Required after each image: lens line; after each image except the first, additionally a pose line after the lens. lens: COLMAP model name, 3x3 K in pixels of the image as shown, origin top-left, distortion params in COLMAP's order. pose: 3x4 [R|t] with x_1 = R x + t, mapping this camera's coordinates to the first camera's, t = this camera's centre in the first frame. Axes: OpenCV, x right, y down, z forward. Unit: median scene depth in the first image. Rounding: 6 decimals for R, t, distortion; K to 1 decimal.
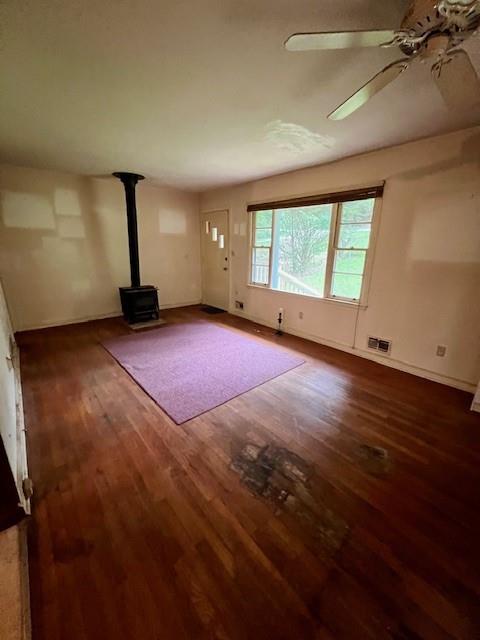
lens RADIAL K [[255.8, 0, 239.2], [0, 255.8, 319.1], [0, 0, 1]] dist [0.000104, -0.000627]
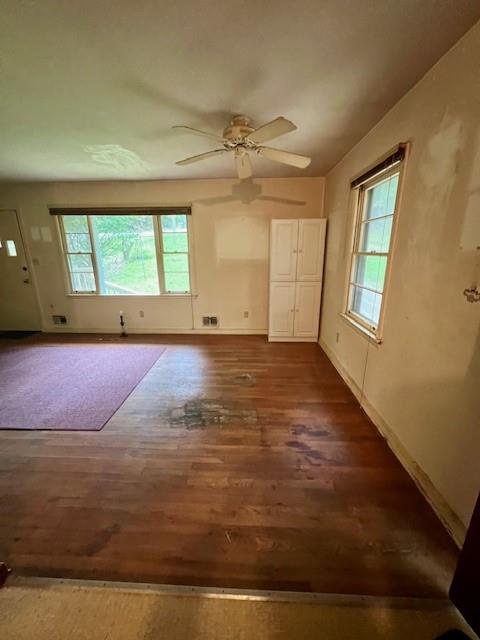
lens RADIAL K [[255.8, 0, 241.2], [0, 255.8, 319.4], [0, 0, 1]] dist [0.000104, -0.000627]
pose [[0.686222, -0.210698, 0.696208, -0.276425], [0.218233, 0.972673, 0.079263, 0.016504], [-0.693883, 0.097543, 0.713451, -0.092085]]
